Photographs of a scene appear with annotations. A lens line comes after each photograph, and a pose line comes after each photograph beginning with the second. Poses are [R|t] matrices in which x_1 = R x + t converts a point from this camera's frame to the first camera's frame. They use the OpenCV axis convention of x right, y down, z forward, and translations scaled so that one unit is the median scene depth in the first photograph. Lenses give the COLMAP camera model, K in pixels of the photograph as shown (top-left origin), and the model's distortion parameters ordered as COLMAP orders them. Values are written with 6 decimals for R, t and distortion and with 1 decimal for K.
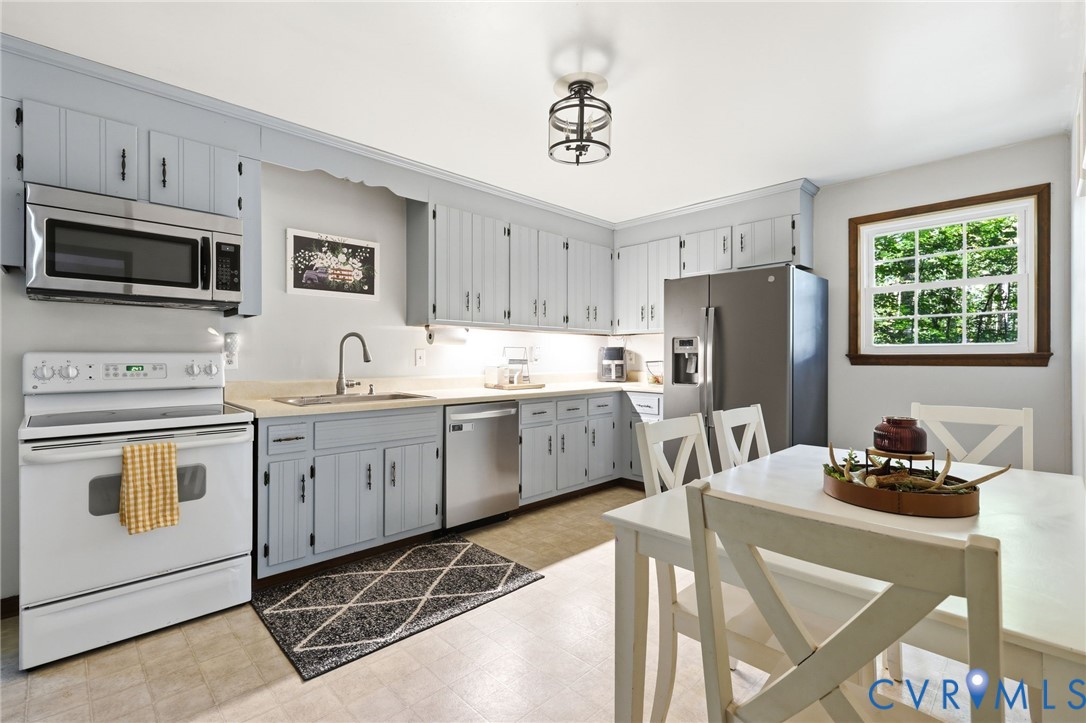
lens RADIAL K [[489.8, 0, 537.7], [0, 489.8, 357.1], [0, 0, 1]] dist [0.000138, 0.000070]
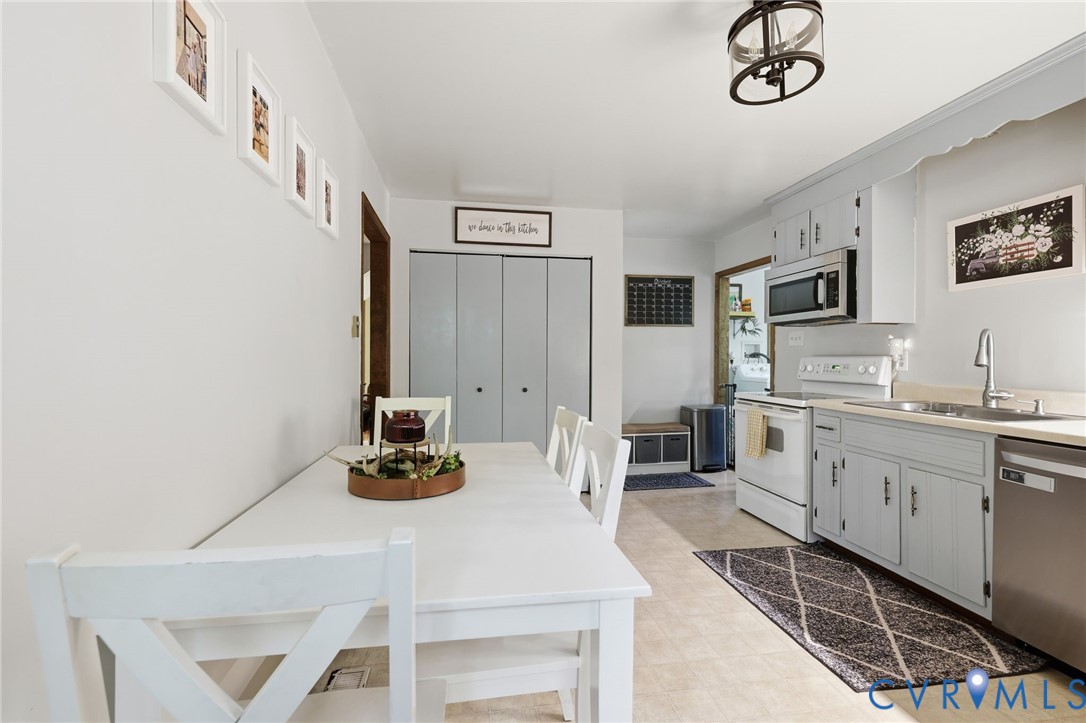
lens RADIAL K [[489.8, 0, 540.8], [0, 489.8, 359.2], [0, 0, 1]] dist [0.000138, 0.000070]
pose [[-0.575768, -0.001804, -0.817611, 0.770297], [-0.006421, 0.999977, 0.002315, 0.001204], [0.817588, 0.006583, -0.575766, 0.991373]]
